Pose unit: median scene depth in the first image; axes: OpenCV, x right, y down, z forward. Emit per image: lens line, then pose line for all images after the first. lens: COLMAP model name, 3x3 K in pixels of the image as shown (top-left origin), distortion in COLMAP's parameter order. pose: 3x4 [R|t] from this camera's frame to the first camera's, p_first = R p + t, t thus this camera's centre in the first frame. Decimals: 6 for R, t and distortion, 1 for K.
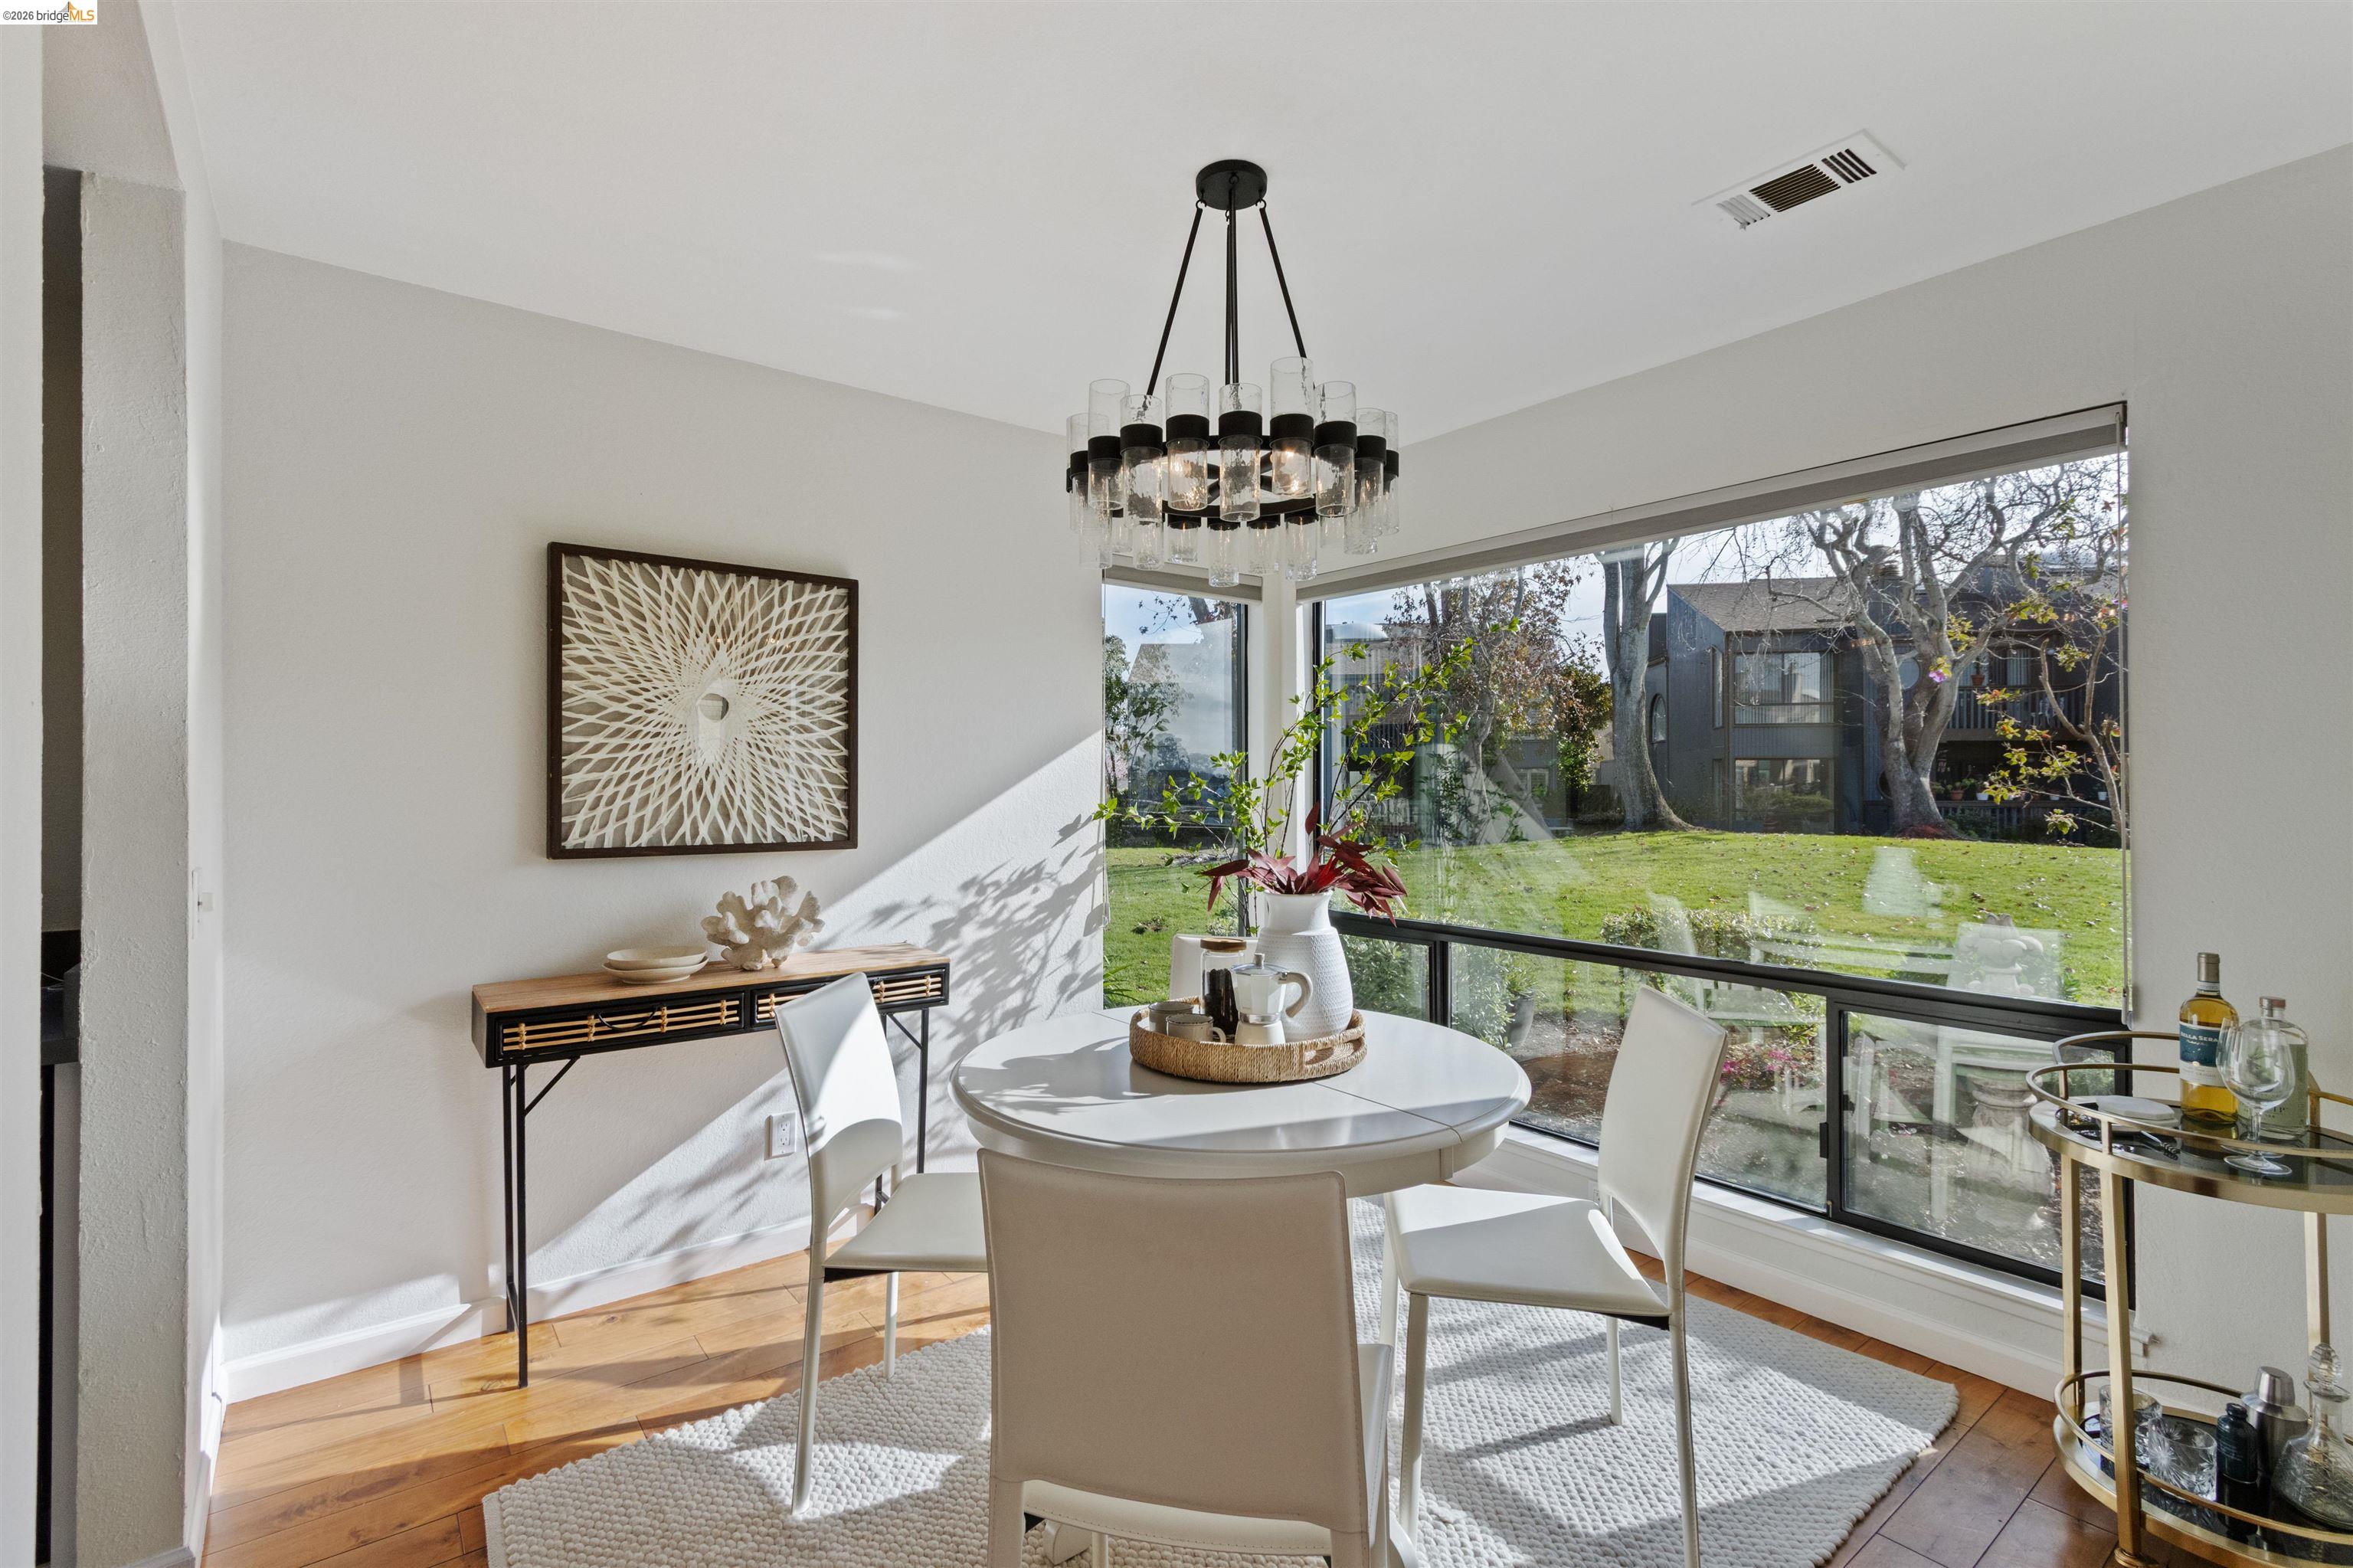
lens RADIAL K [[1086.9, 0, 1157.3], [0, 1086.9, 786.5], [0, 0, 1]] dist [0.009087, -0.001650]
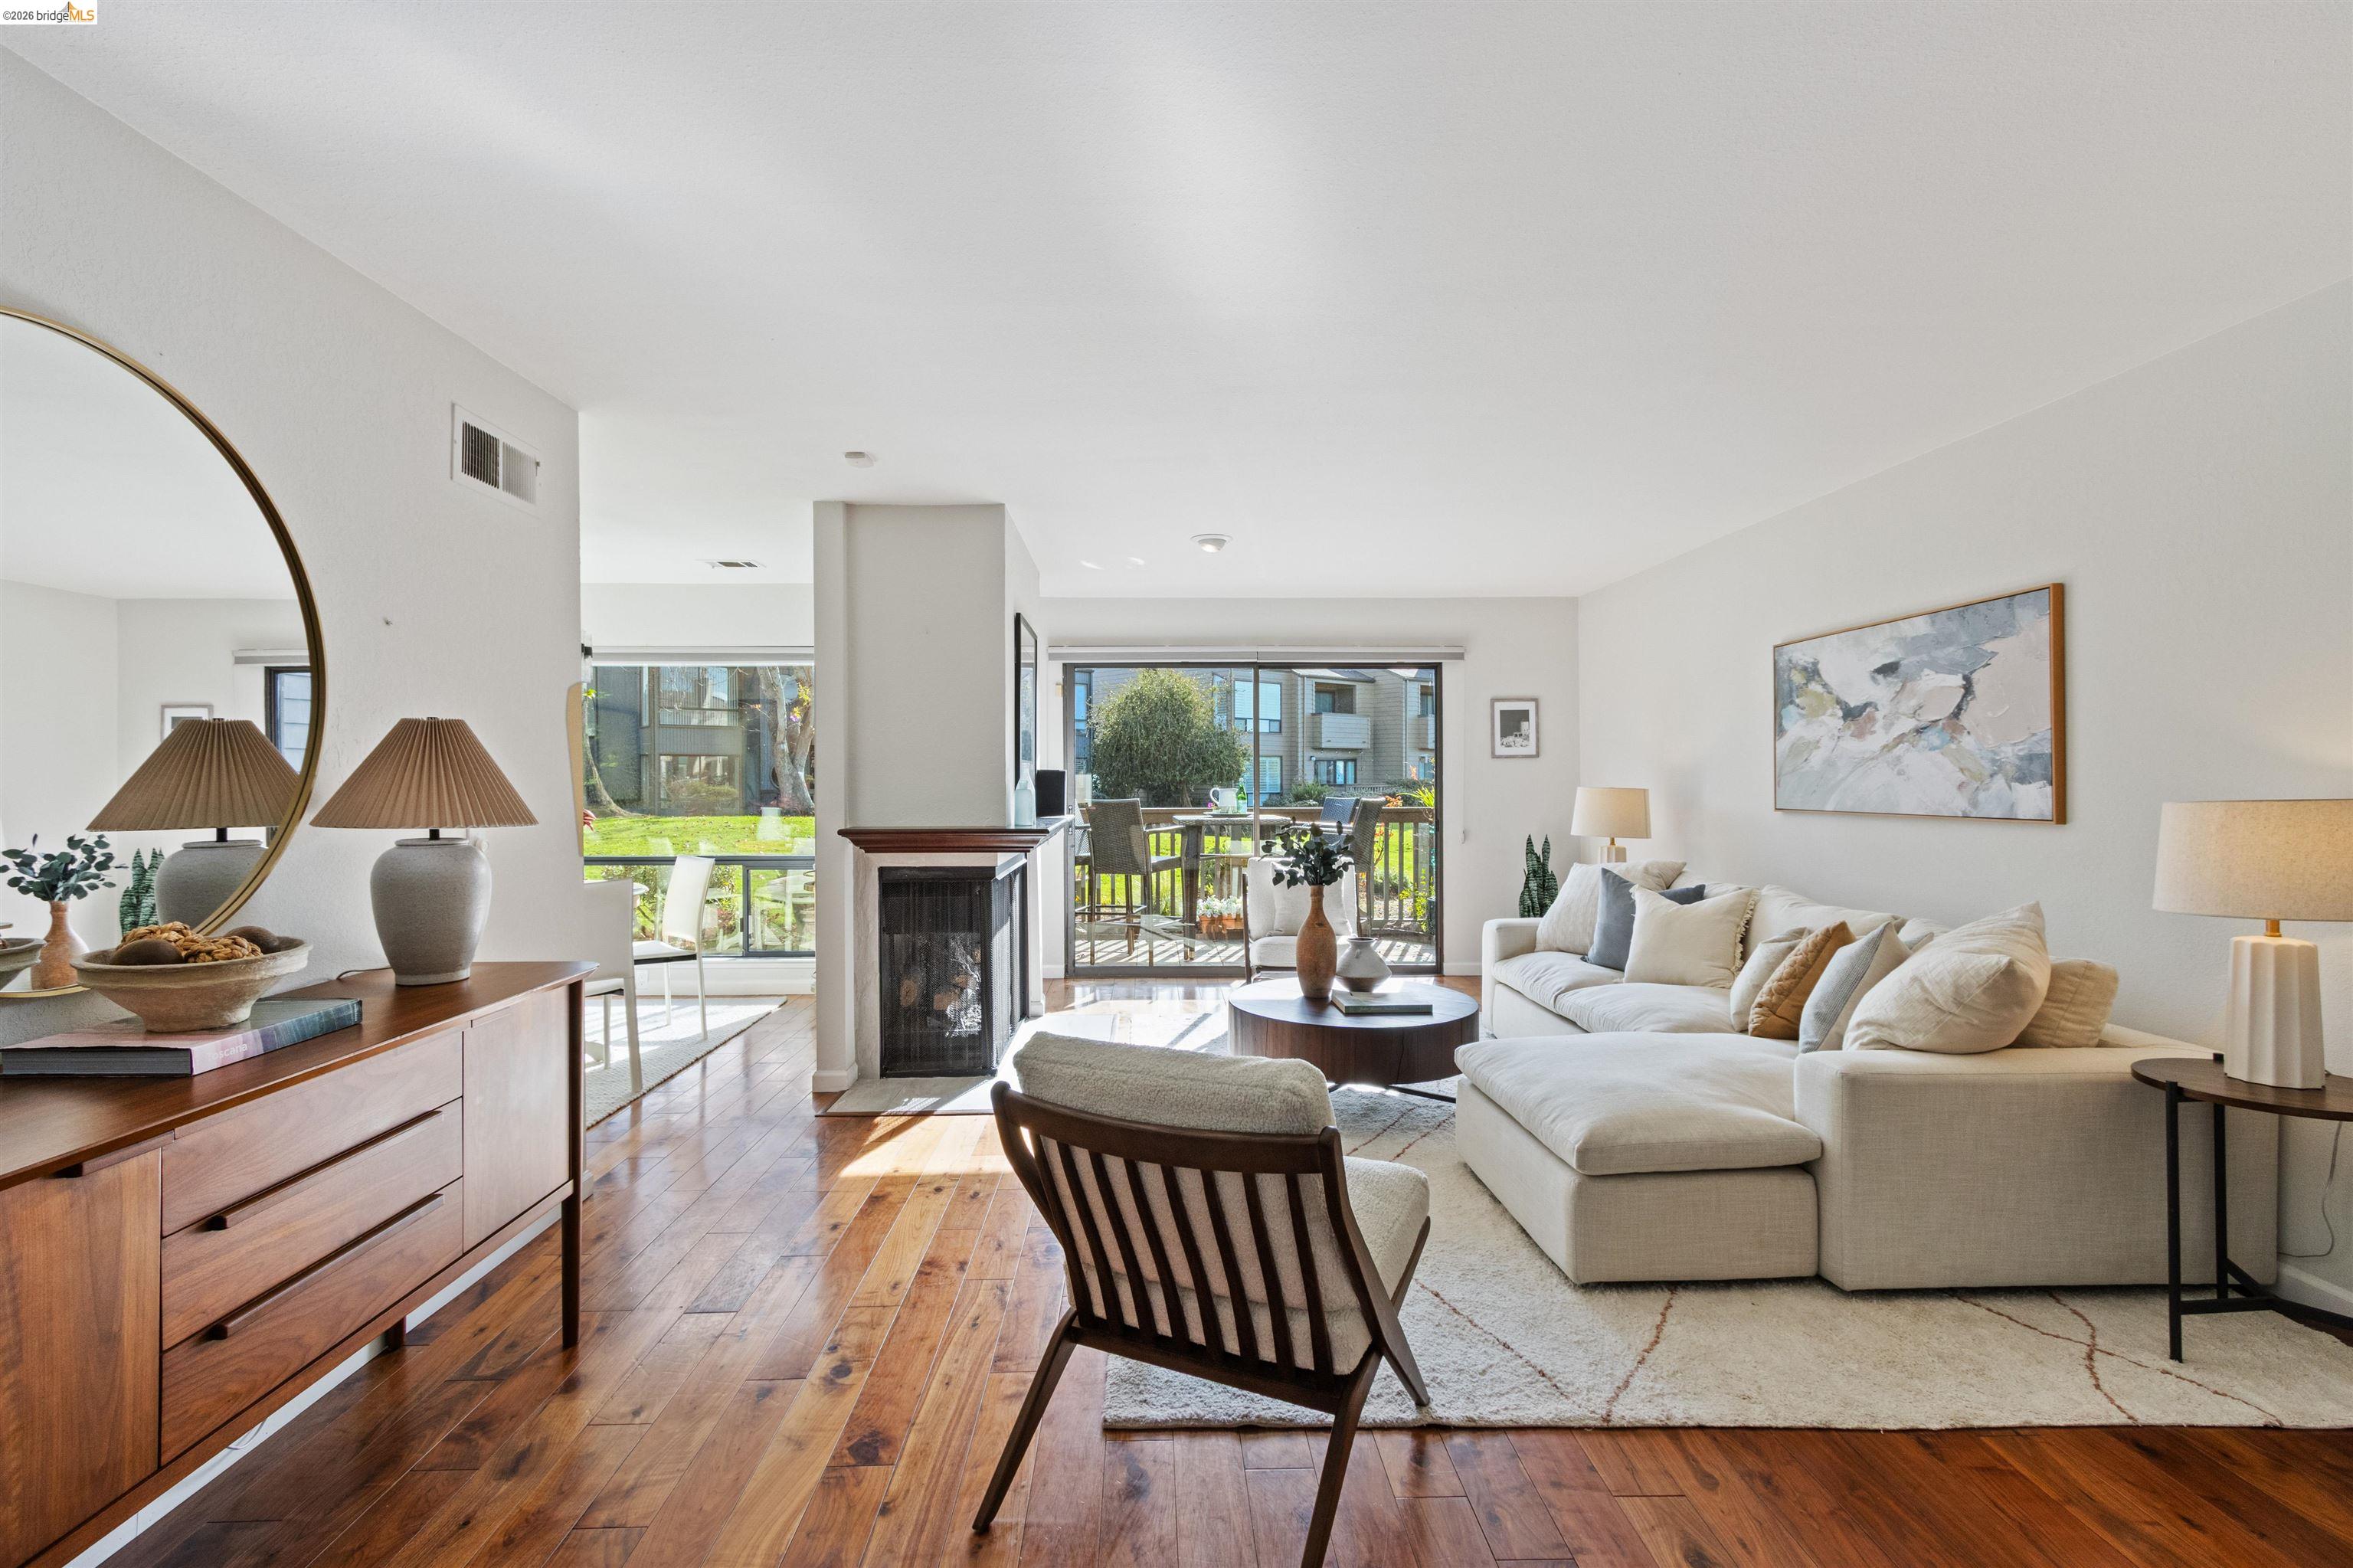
lens RADIAL K [[1086.9, 0, 1163.7], [0, 1086.9, 781.3], [0, 0, 1]] dist [0.009087, -0.001650]
pose [[0.598962, -0.005664, 0.800757, -0.095071], [0.004262, 0.999983, 0.003885, 0.000234], [-0.800766, 0.001086, 0.598976, -0.149498]]
